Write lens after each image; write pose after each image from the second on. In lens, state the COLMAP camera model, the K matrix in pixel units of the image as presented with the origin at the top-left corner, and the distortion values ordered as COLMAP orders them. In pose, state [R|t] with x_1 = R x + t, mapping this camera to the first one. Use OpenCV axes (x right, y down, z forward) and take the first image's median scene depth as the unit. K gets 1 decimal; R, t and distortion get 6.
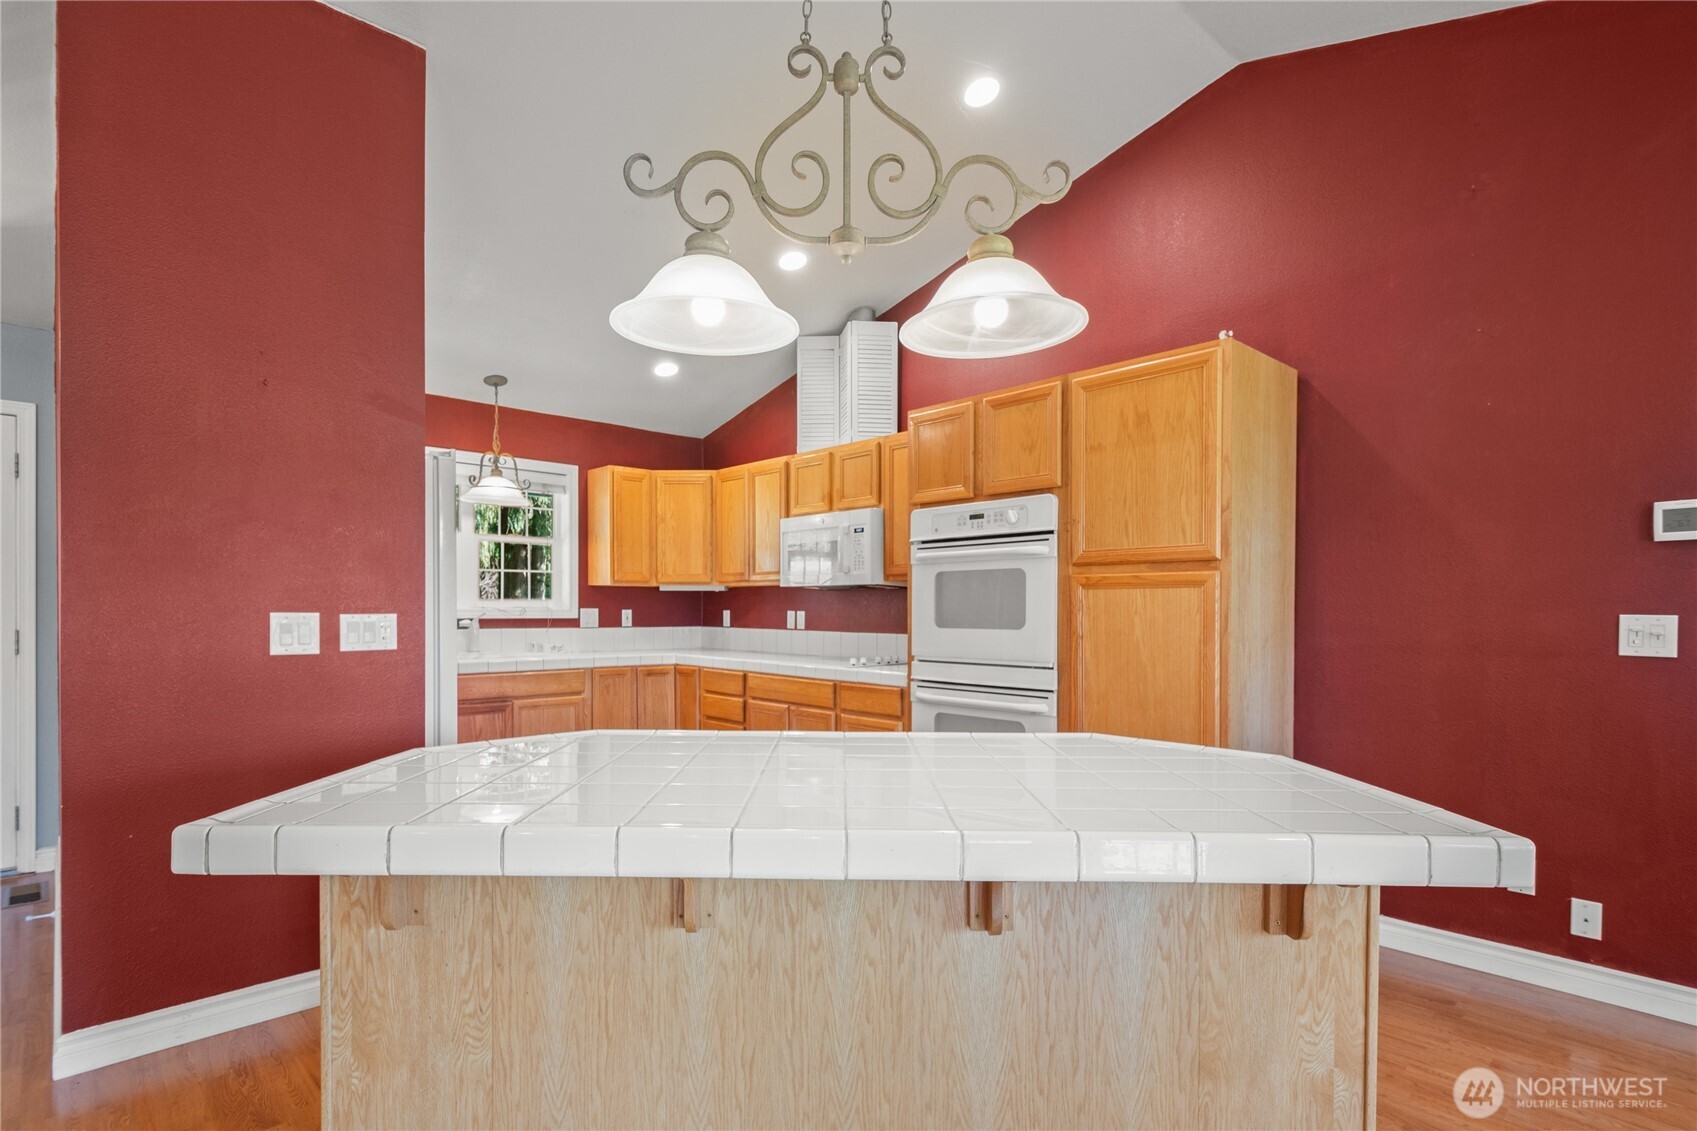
lens RADIAL K [[853.8, 0, 843.6], [0, 853.8, 617.5], [0, 0, 1]] dist [-0.000691, -0.000116]
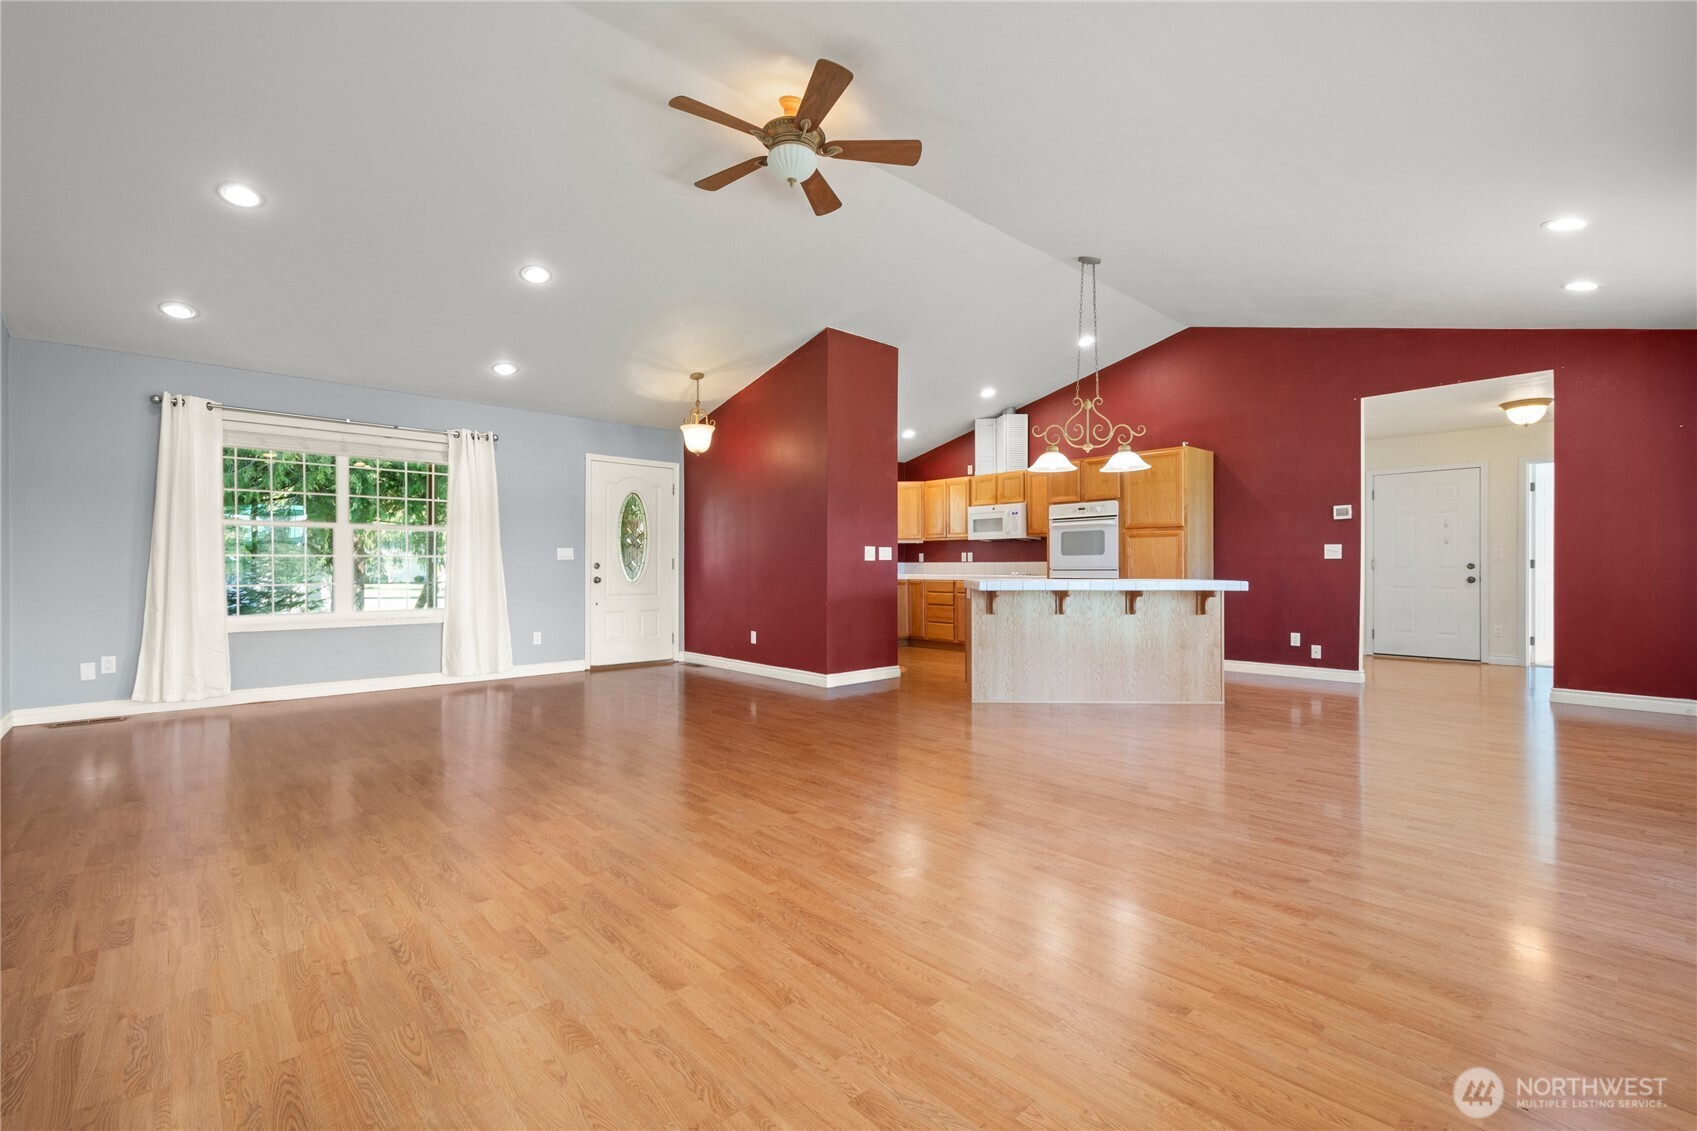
lens RADIAL K [[746.5, 0, 828.5], [0, 746.5, 564.5], [0, 0, 1]] dist [0.001039, 0.000054]
pose [[0.999683, -0.005506, -0.024573, -0.385968], [0.005157, 0.999885, -0.014238, 0.049920], [0.024648, 0.014106, 0.999597, -0.855899]]
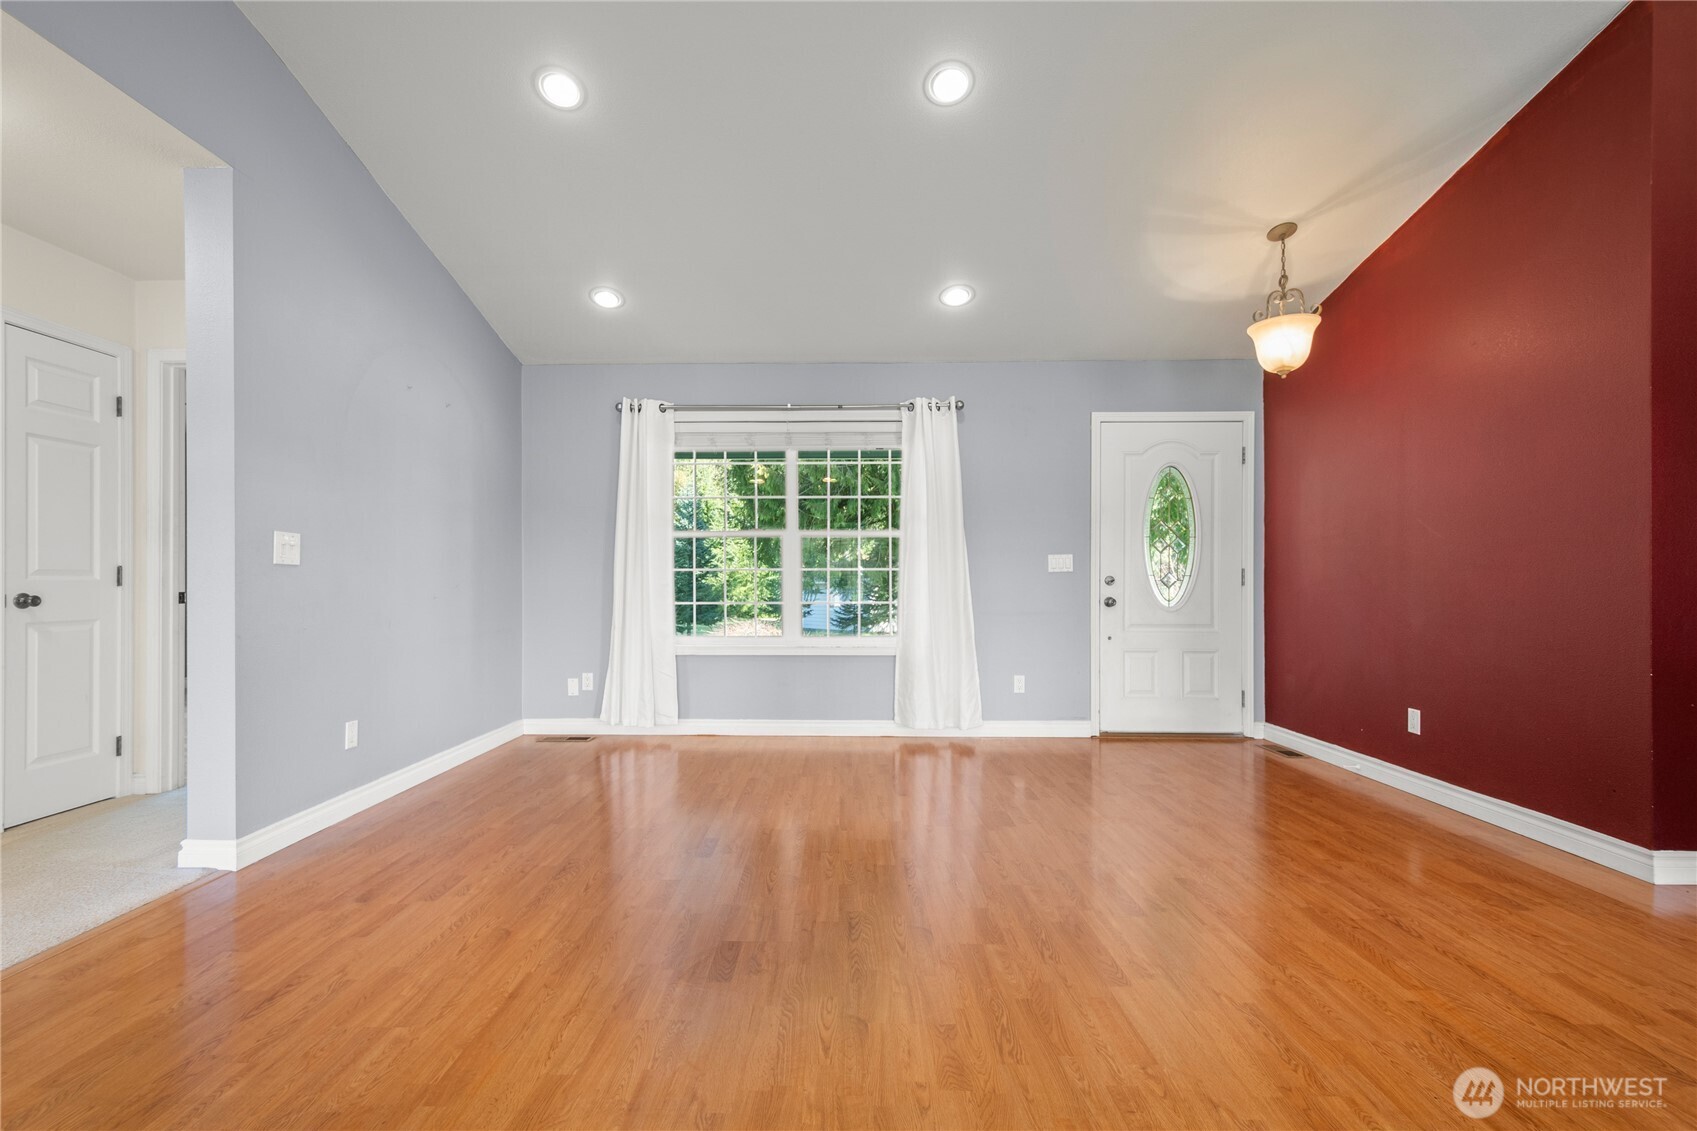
lens RADIAL K [[745.5, 0, 816.0], [0, 745.5, 582.4], [0, 0, 1]] dist [0.007508, -0.000478]
pose [[0.706852, -0.007000, -0.707327, -0.463856], [-0.003861, 0.999898, -0.013754, 0.045826], [0.707351, 0.012453, 0.706753, -0.332784]]
